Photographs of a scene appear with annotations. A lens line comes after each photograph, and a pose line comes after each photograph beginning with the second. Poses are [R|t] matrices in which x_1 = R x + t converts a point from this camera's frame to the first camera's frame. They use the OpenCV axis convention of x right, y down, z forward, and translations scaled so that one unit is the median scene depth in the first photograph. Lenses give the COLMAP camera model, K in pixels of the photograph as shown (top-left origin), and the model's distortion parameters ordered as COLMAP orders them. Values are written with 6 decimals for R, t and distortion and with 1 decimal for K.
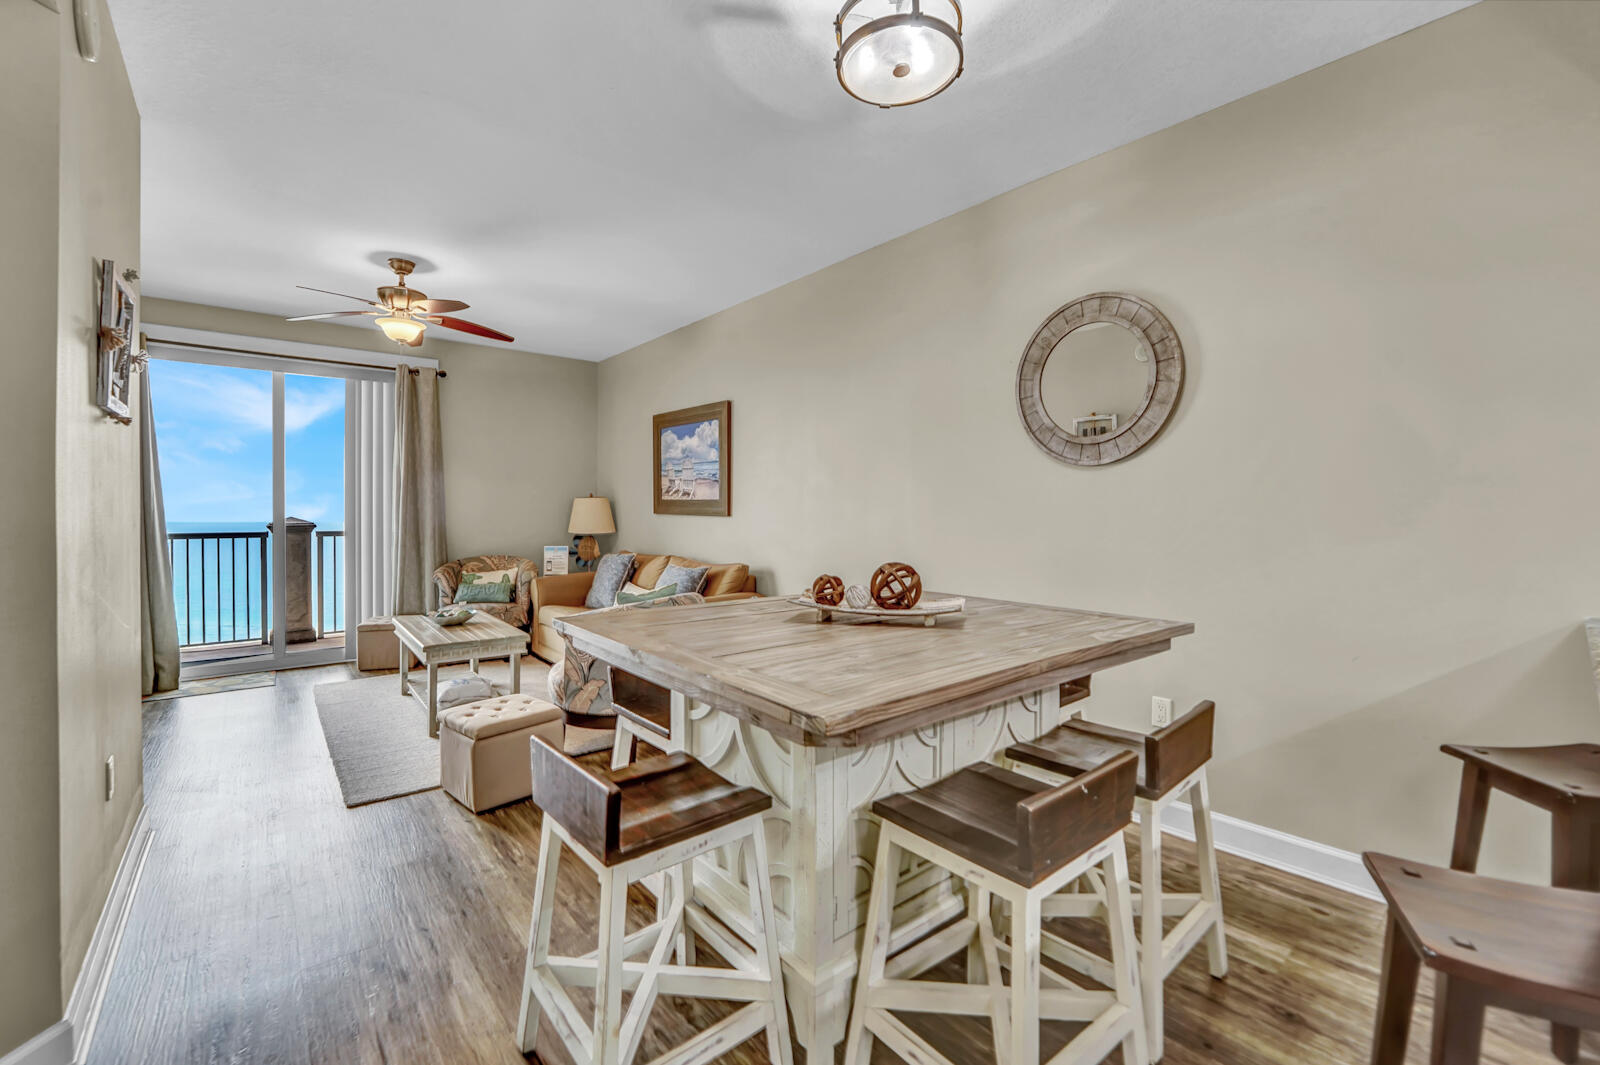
lens RADIAL K [[690.8, 0, 808.0], [0, 690.8, 511.5], [0, 0, 1]] dist [-0.003233, -0.000128]
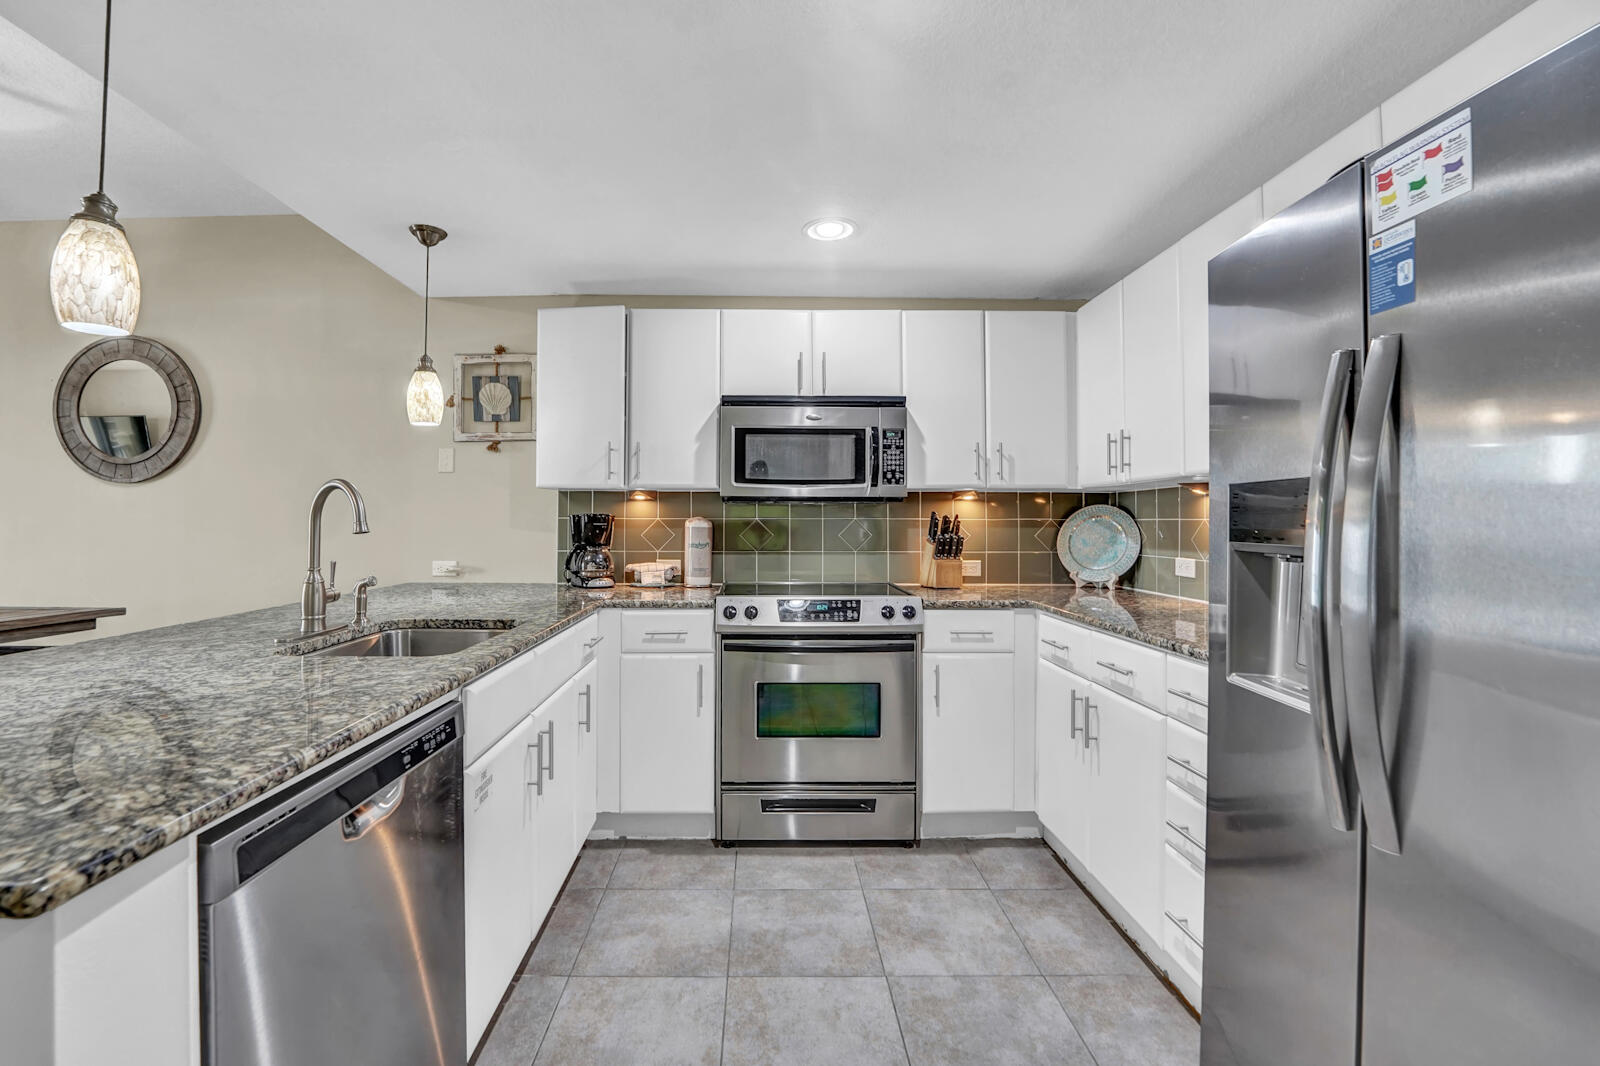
lens RADIAL K [[653.3, 0, 780.2], [0, 653.3, 516.5], [0, 0, 1]] dist [-0.048305, 0.008541]
pose [[0.618384, 0.005654, 0.785856, 0.154785], [0.004891, 0.999927, -0.011043, 0.004009], [-0.785861, 0.010672, 0.618311, -0.293053]]
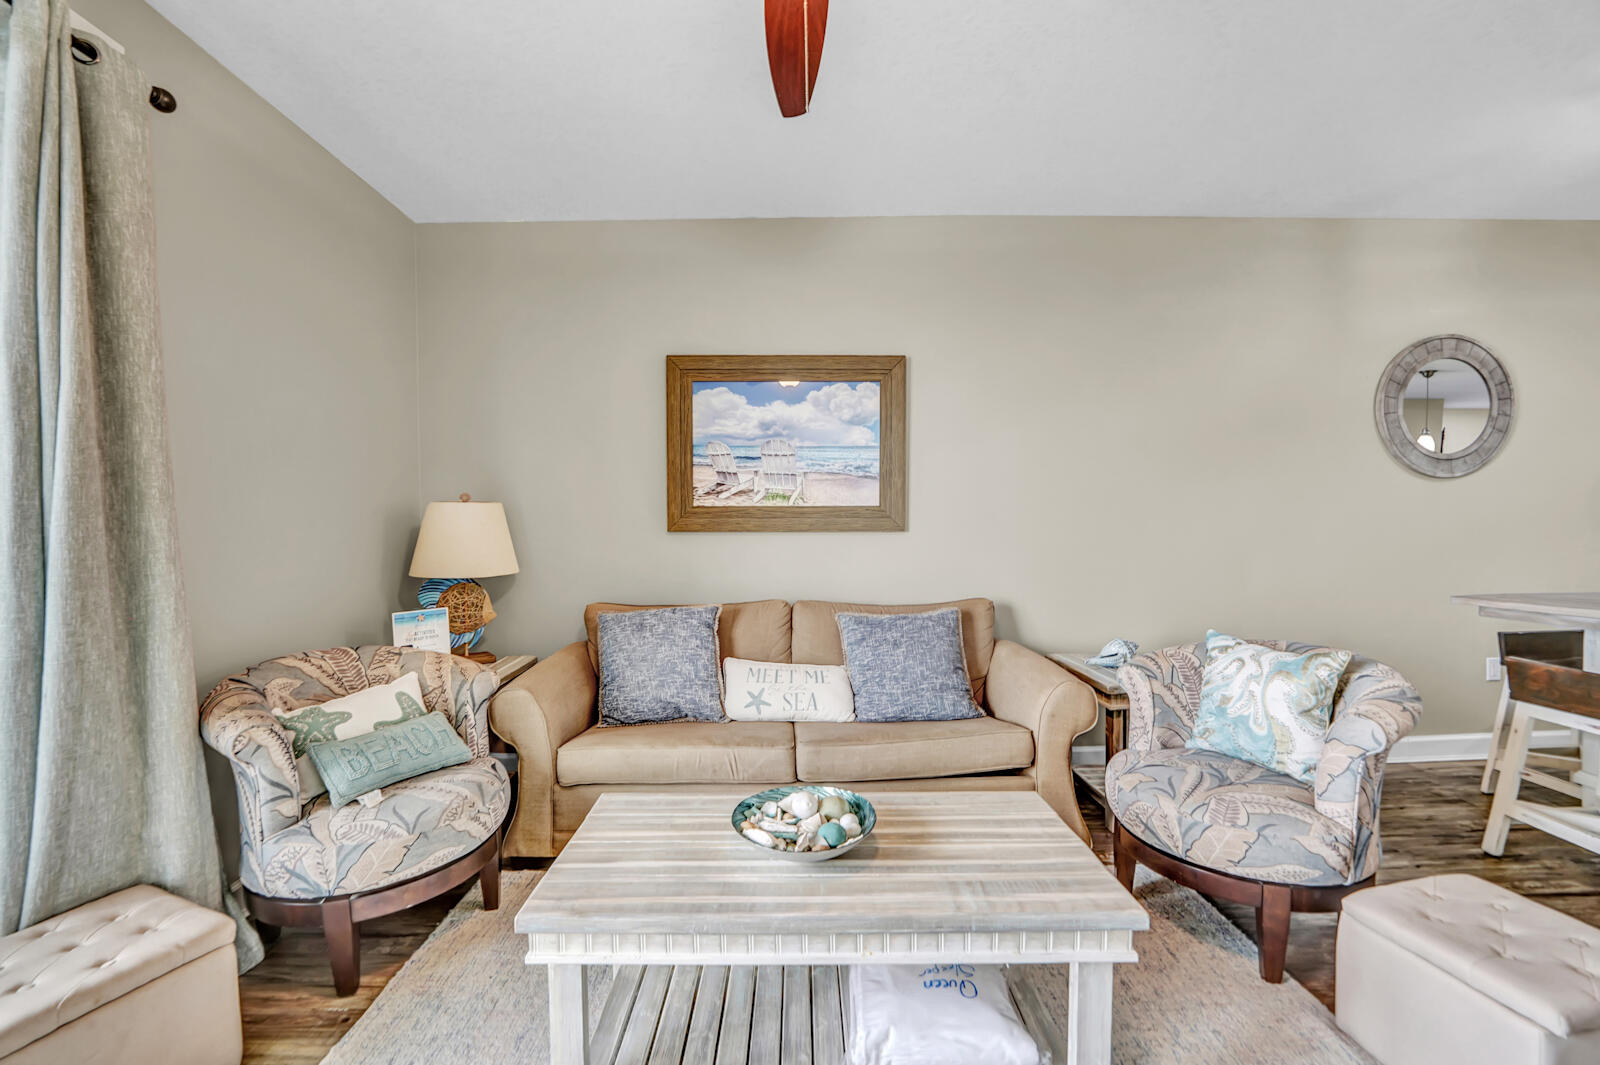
lens RADIAL K [[656.2, 0, 804.3], [0, 656.2, 534.4], [0, 0, 1]] dist [-0.001768, -0.000064]
pose [[0.607250, -0.010473, 0.794442, -0.676567], [0.015824, 0.999874, 0.001086, 0.007906], [-0.794353, 0.011912, 0.607339, 0.694823]]
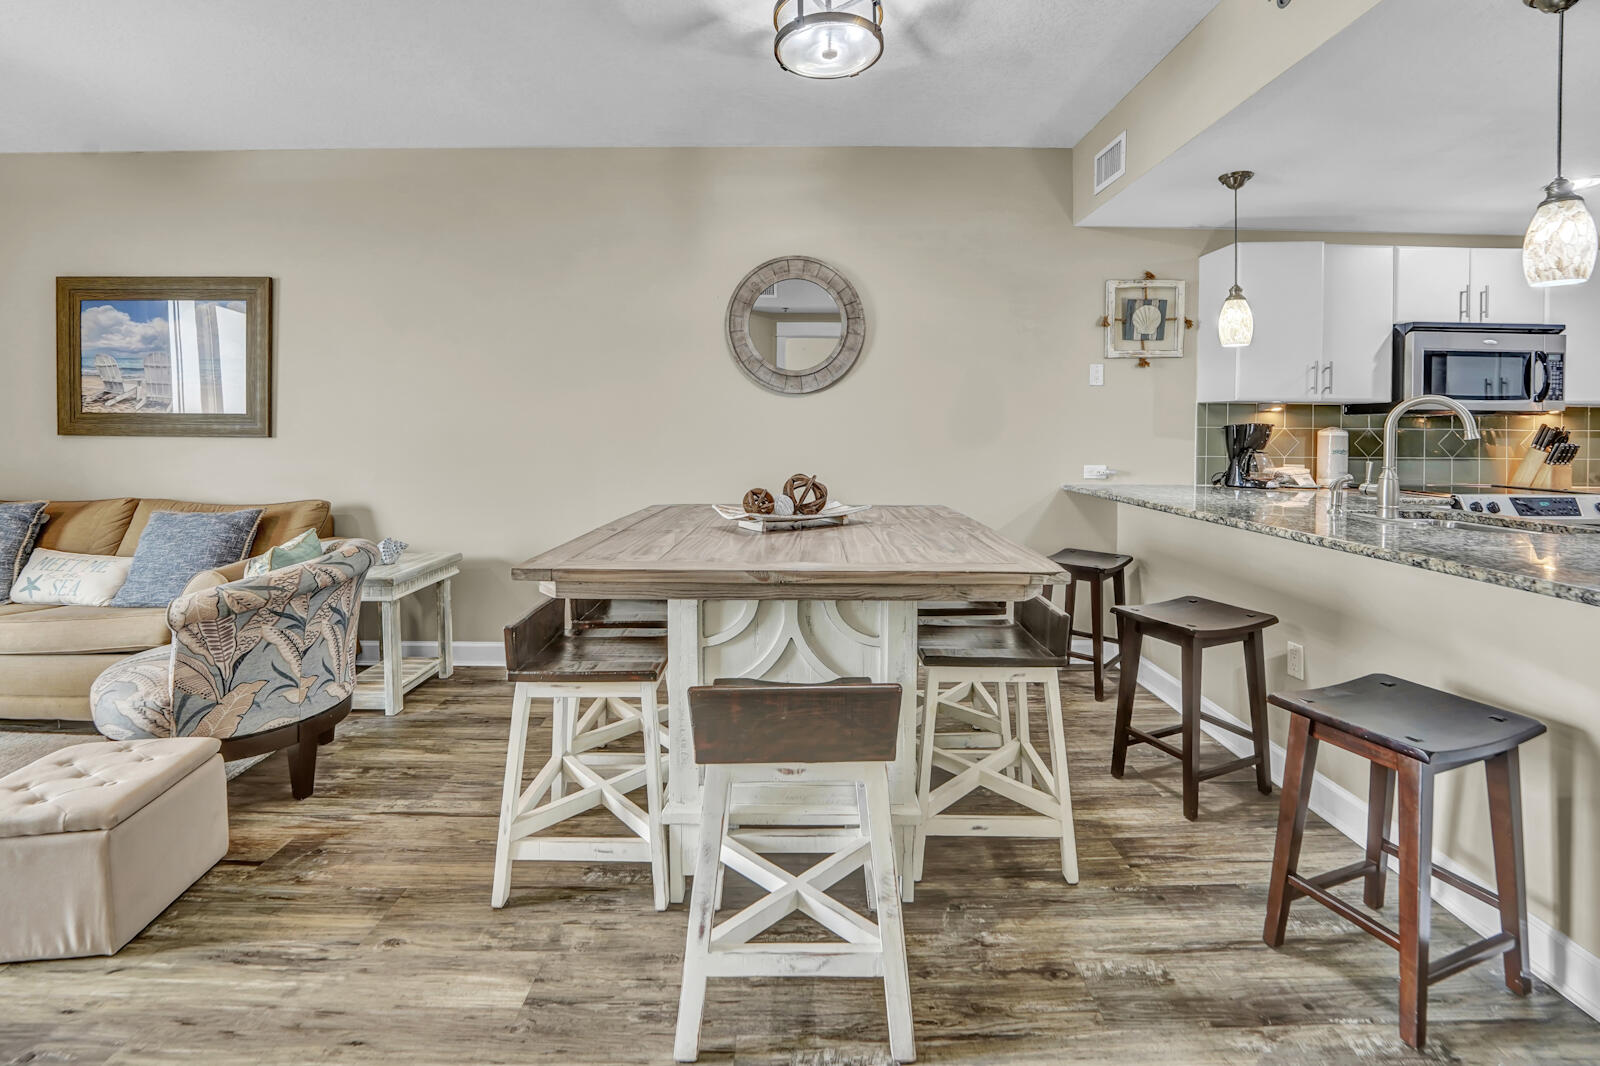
lens RADIAL K [[676.9, 0, 802.3], [0, 676.9, 446.0], [0, 0, 1]] dist [-0.020933, 0.000136]
pose [[0.630020, -0.014331, 0.776446, -0.308723], [0.001406, 0.999849, 0.017313, 0.004568], [-0.776577, -0.009816, 0.629946, 0.126098]]
